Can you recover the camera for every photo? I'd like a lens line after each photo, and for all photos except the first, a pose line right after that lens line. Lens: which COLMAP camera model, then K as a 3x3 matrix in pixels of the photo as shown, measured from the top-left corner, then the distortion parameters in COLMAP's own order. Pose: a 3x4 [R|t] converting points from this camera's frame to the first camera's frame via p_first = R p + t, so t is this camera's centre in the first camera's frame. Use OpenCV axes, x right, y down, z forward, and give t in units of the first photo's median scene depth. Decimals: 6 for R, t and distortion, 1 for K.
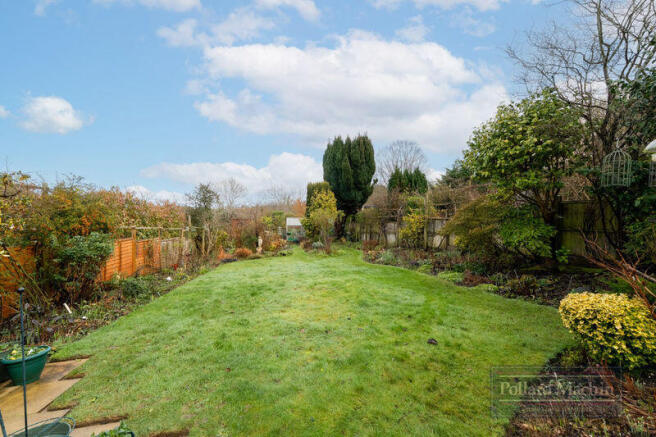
lens RADIAL K [[266.5, 0, 317.2], [0, 266.5, 218.7], [0, 0, 1]] dist [-0.000160, 0.000046]
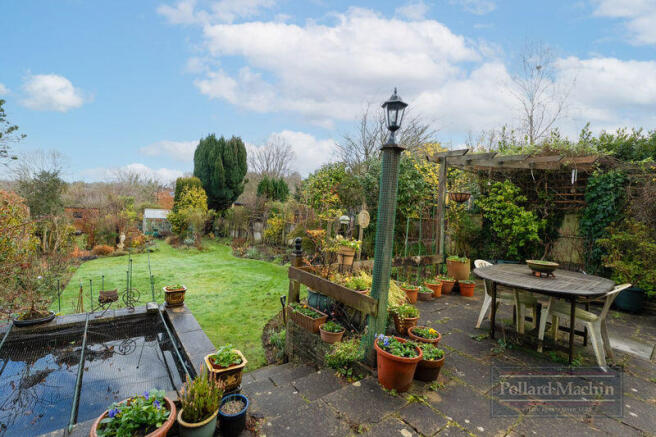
lens RADIAL K [[266.5, 0, 317.2], [0, 266.5, 218.7], [0, 0, 1]] dist [-0.000160, 0.000046]
pose [[0.884249, 0.046405, 0.464705, -0.033539], [-0.057136, 0.998326, 0.009026, -0.025269], [-0.463508, -0.034533, 0.885419, -0.140361]]
